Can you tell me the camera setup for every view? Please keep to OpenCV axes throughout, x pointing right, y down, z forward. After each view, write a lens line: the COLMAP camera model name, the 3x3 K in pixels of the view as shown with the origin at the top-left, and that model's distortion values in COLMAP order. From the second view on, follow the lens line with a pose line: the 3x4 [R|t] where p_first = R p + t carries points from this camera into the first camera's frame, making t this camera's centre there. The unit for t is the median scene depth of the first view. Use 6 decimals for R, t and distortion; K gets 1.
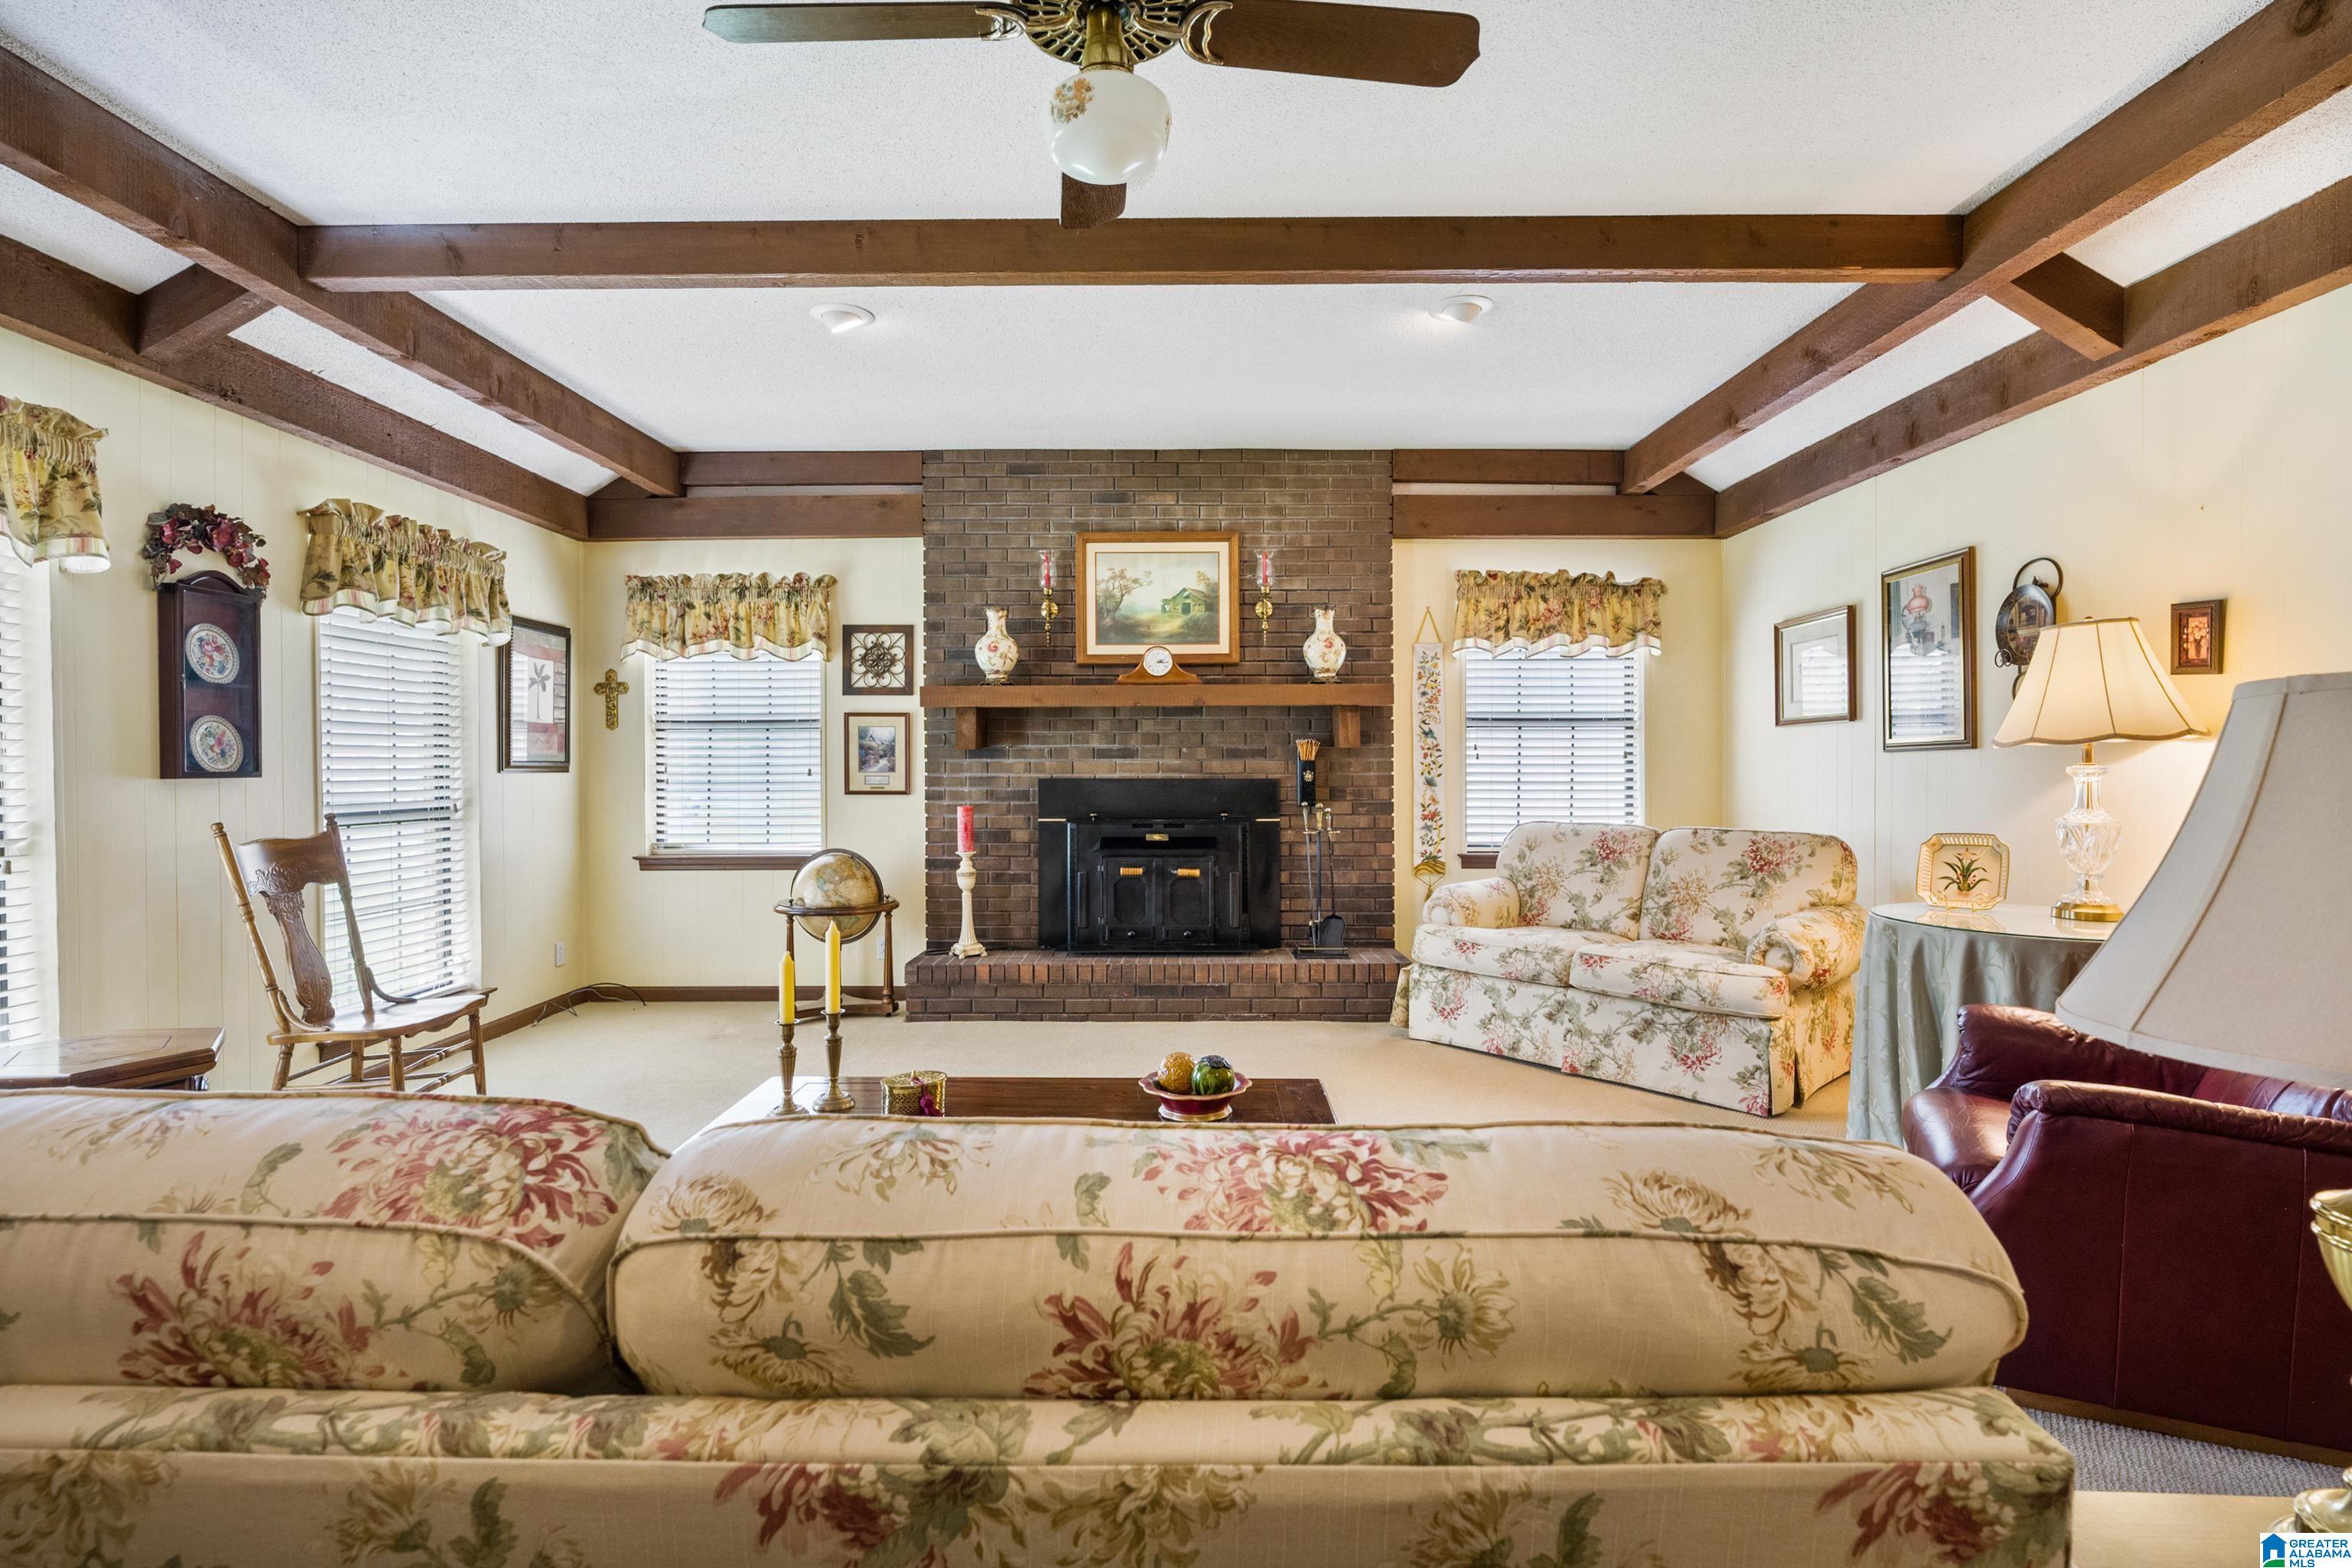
lens RADIAL K [[1125.4, 0, 1178.4], [0, 1125.4, 783.3], [0, 0, 1]] dist [-0.010017, 0.001799]
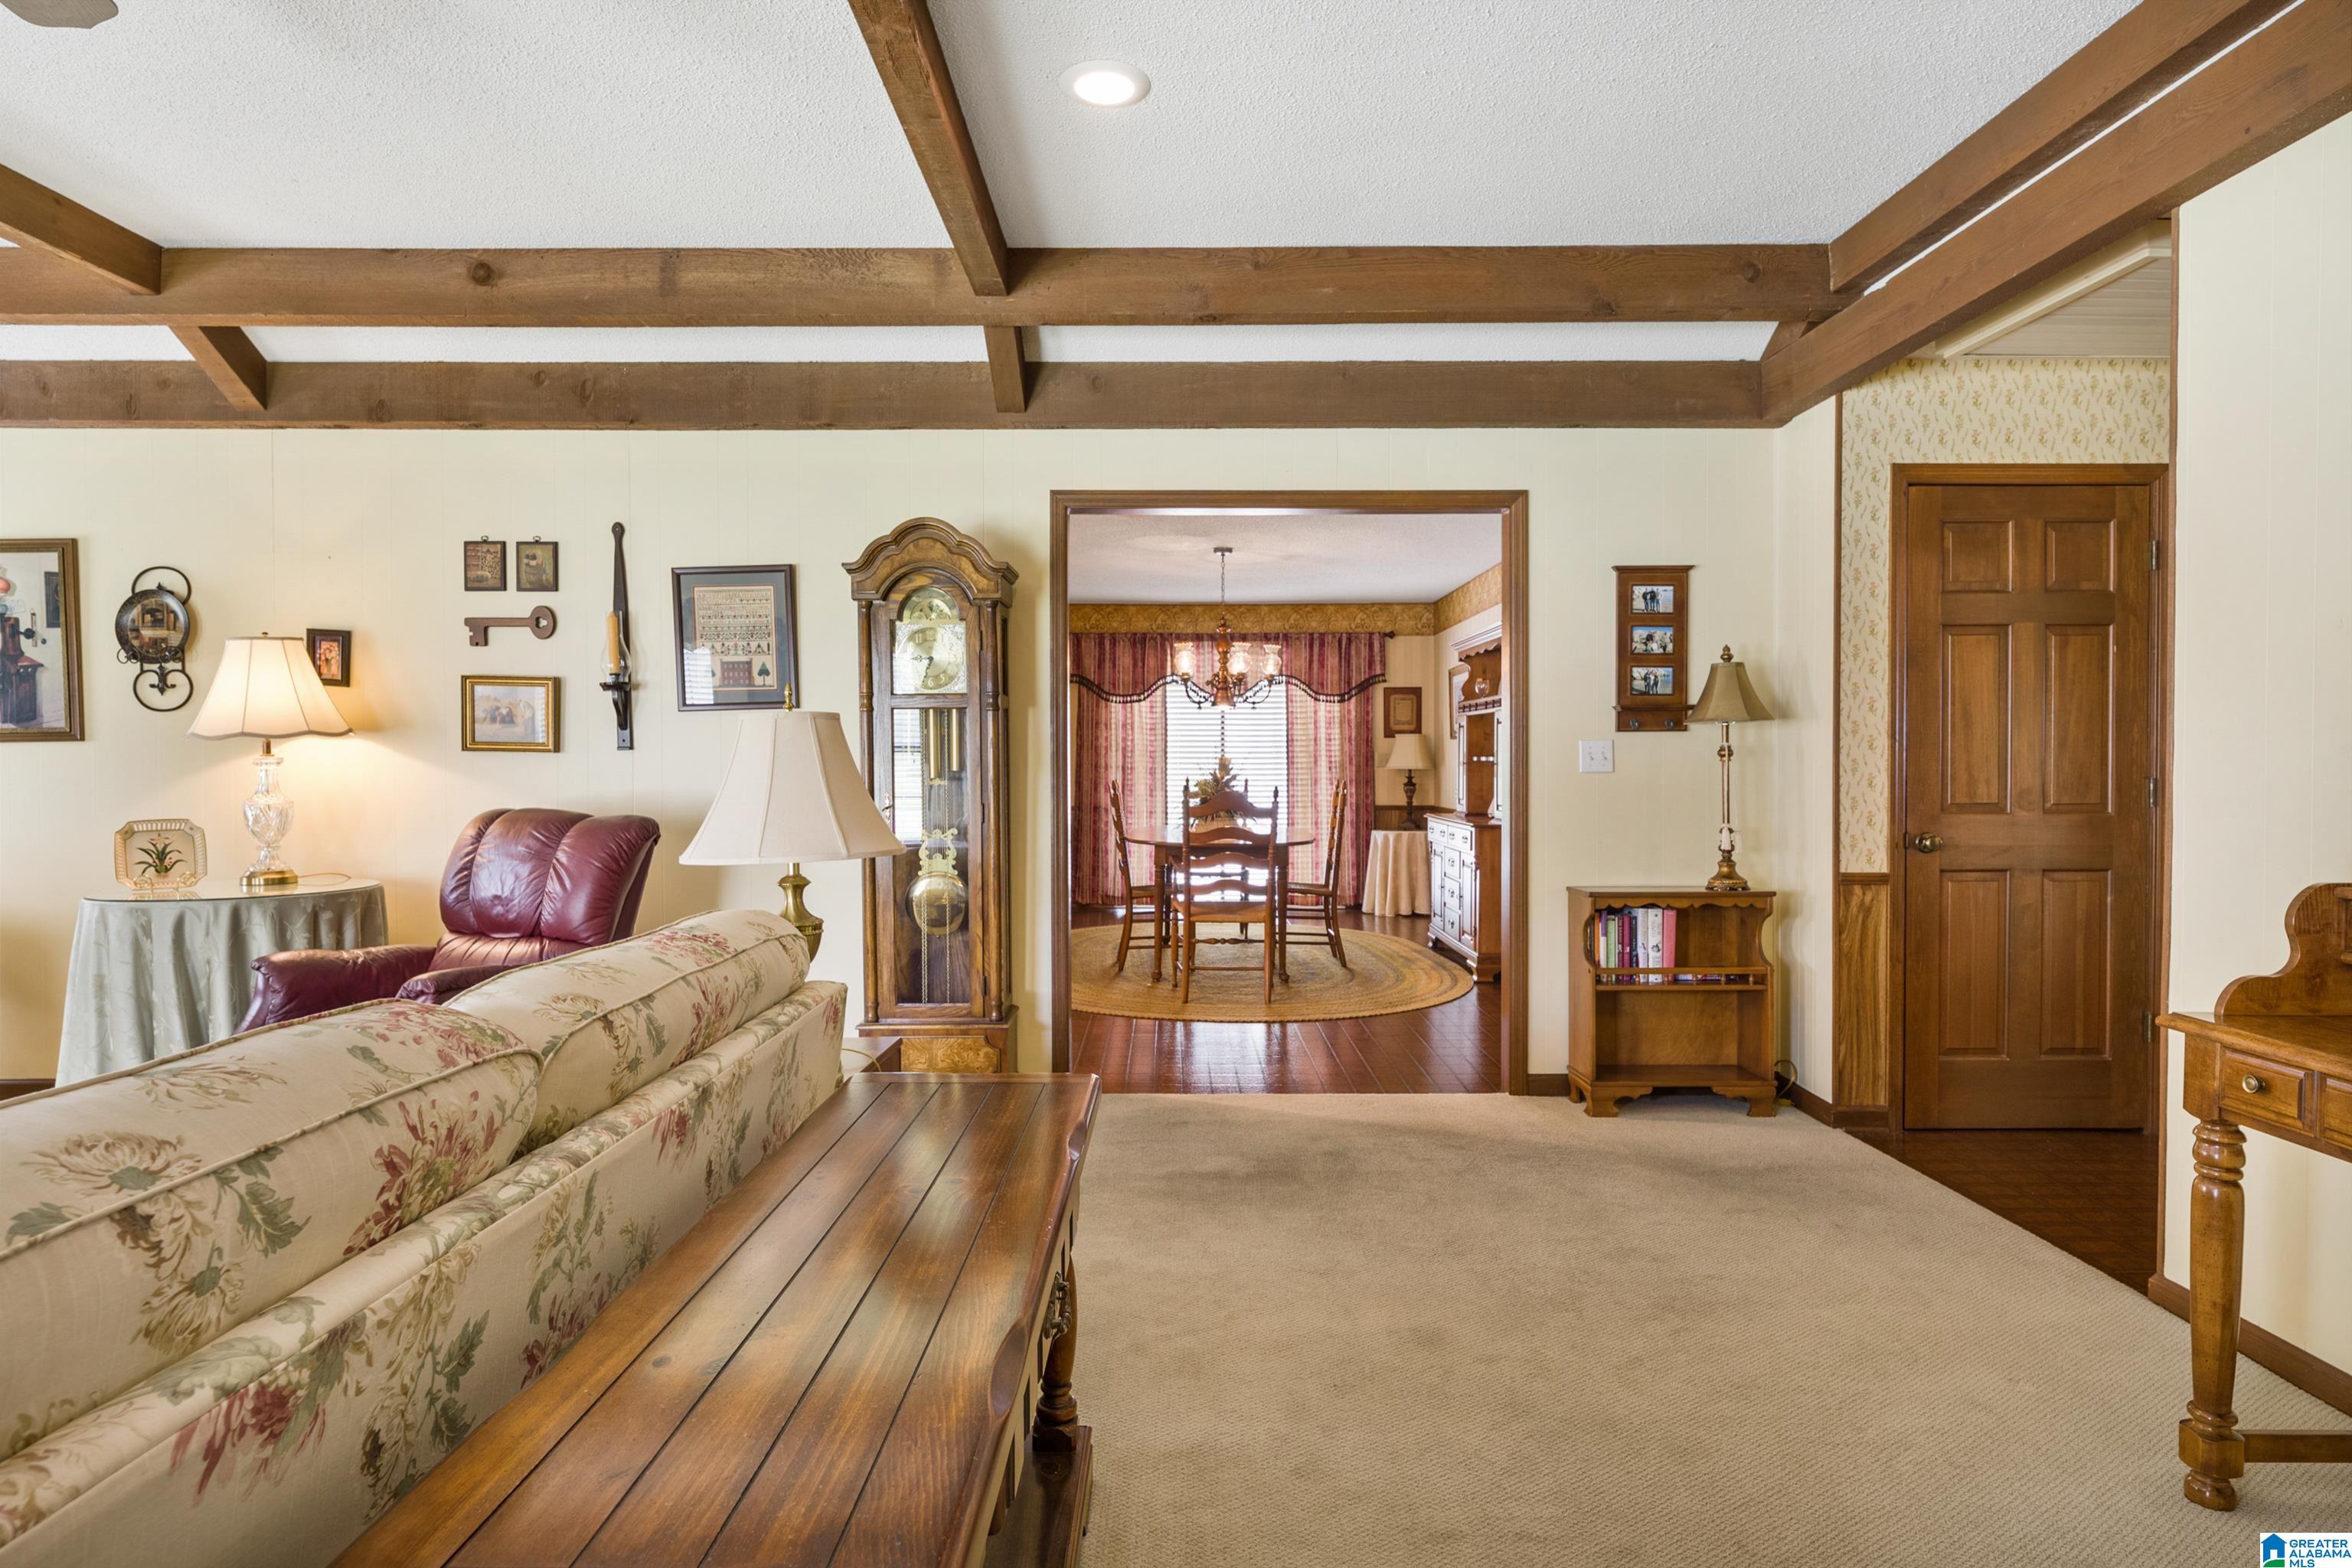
lens RADIAL K [[1275.4, 0, 1174.8], [0, 1275.4, 784.3], [0, 0, 1]] dist [-0.000665, 0.001209]
pose [[-0.006233, -0.017166, 0.999833, -0.551155], [0.021923, 0.999610, 0.017299, 0.011720], [-0.999740, 0.022027, -0.005854, 0.036766]]
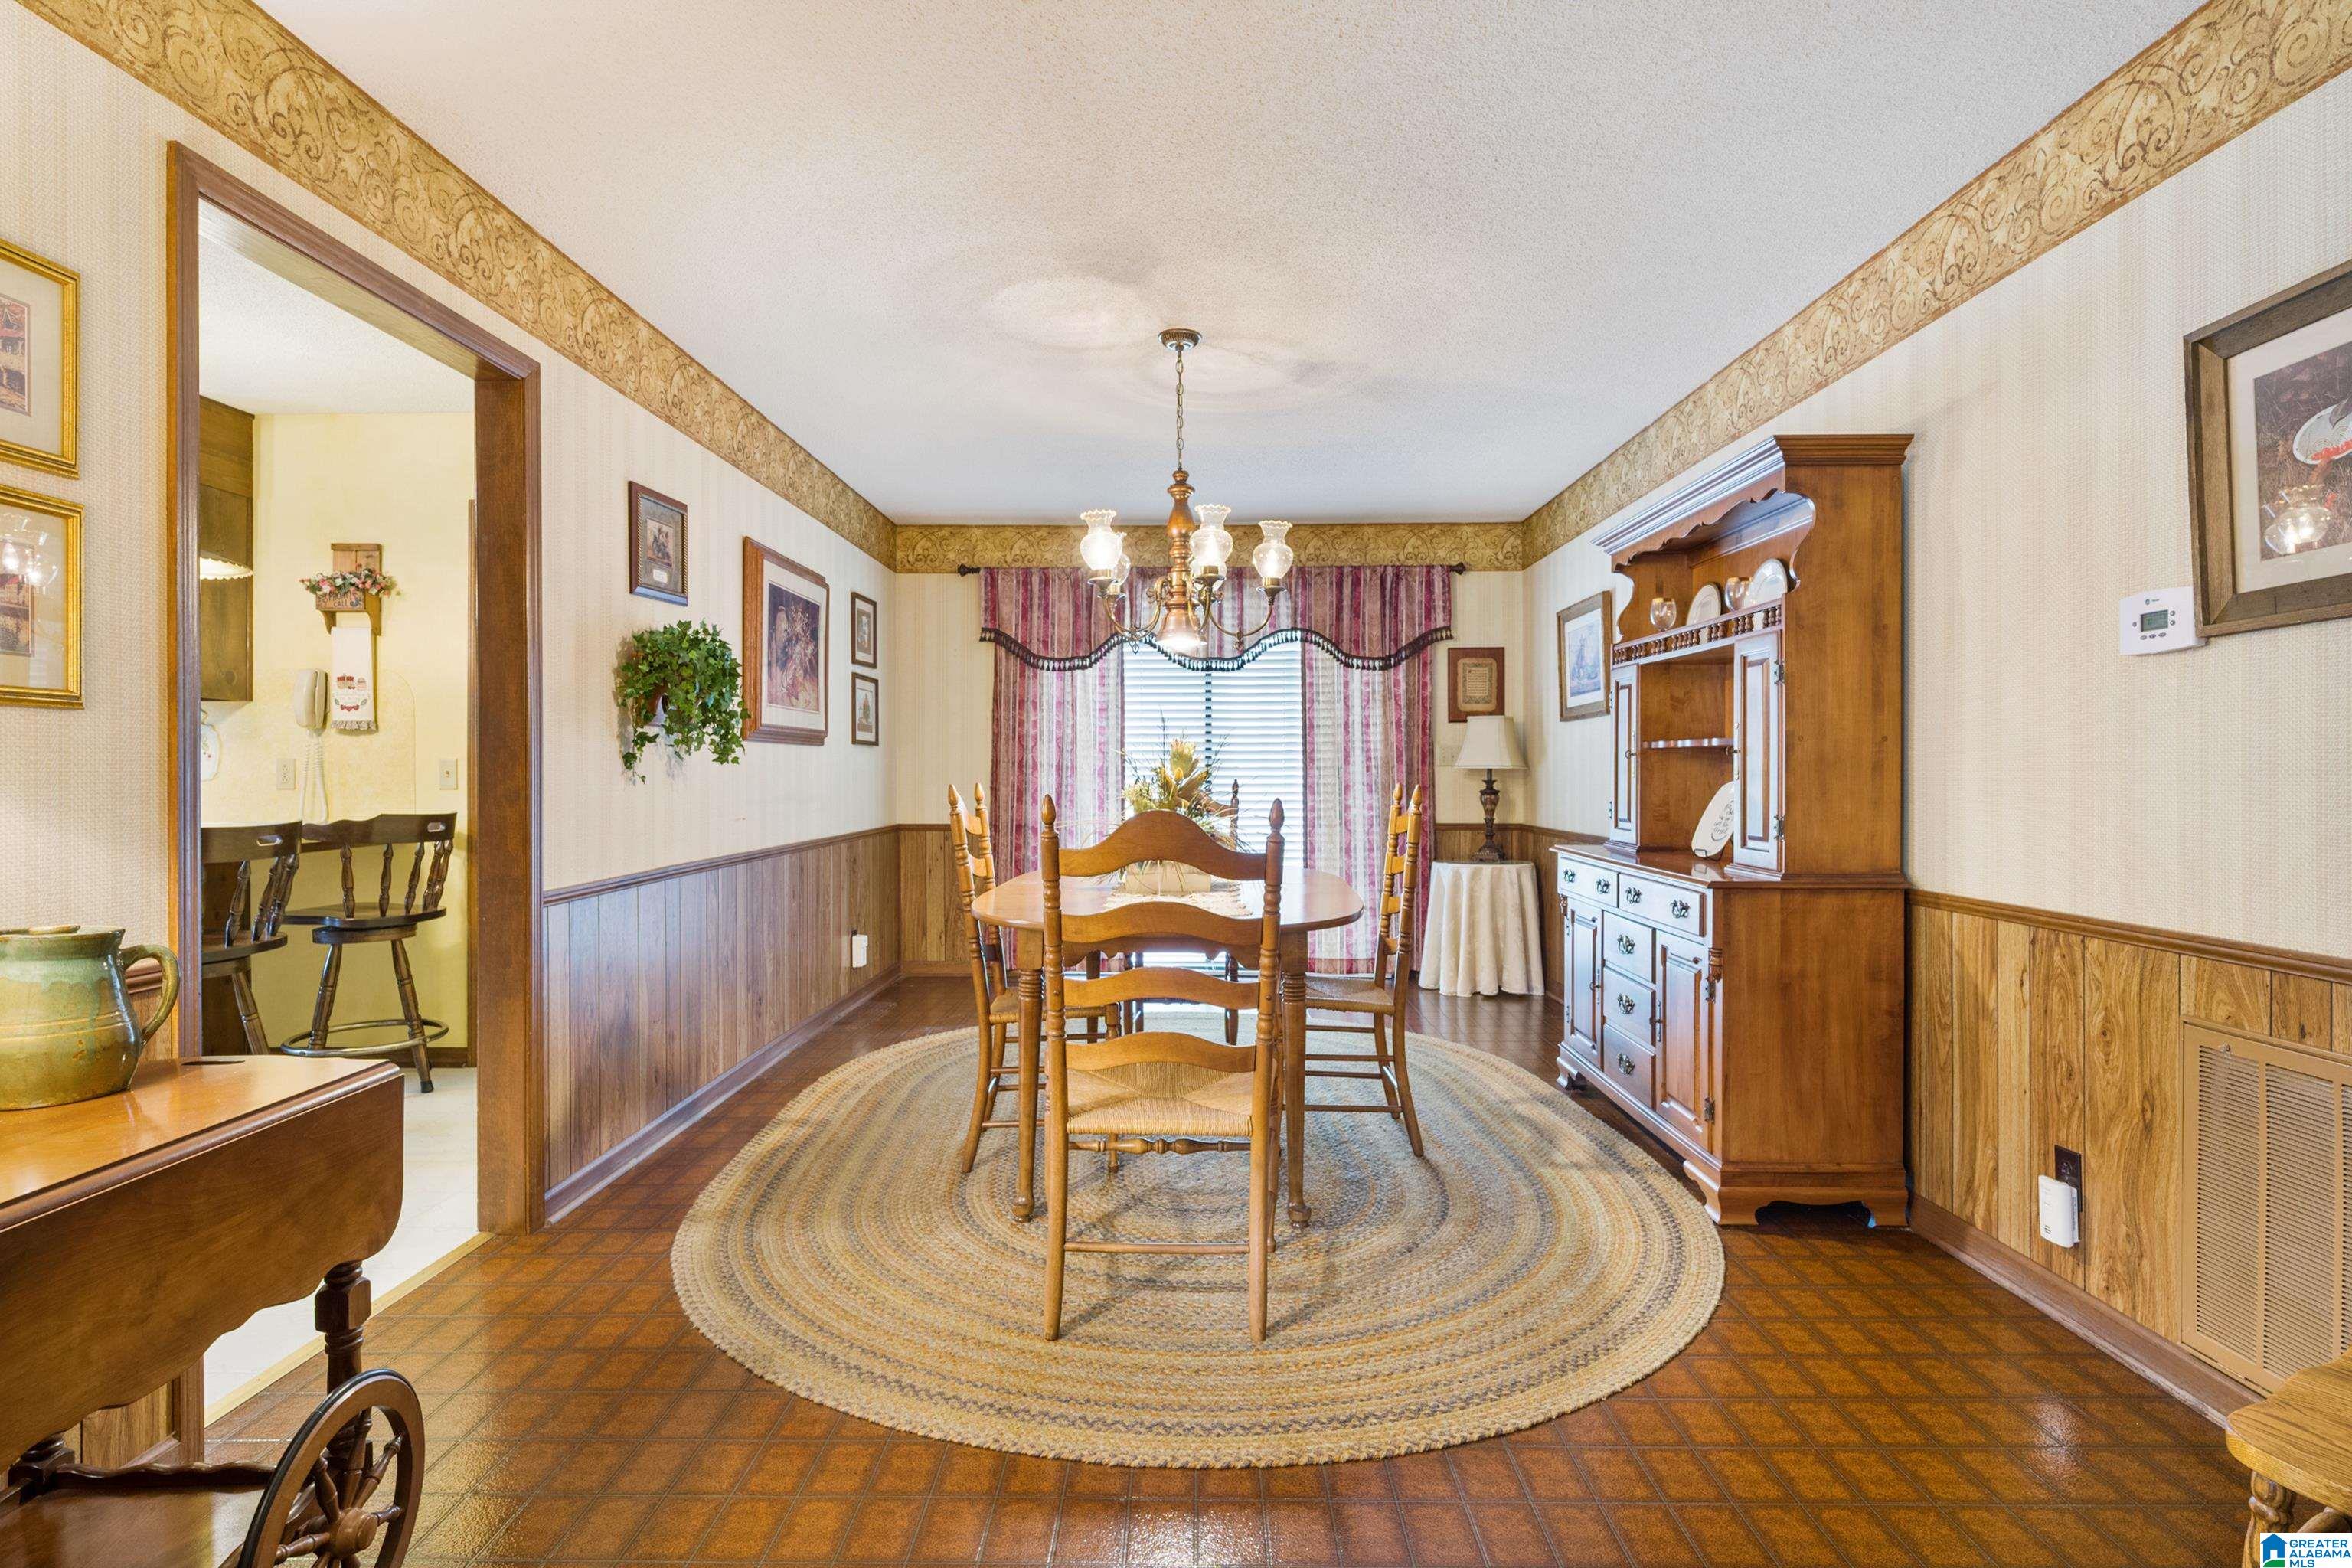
lens RADIAL K [[1192.8, 0, 1165.6], [0, 1192.8, 780.4], [0, 0, 1]] dist [0.003816, 0.000106]
pose [[0.020633, -0.008374, 0.999752, 0.678543], [0.022565, 0.999714, 0.007908, 0.033587], [-0.999532, 0.022397, 0.020816, -0.077219]]
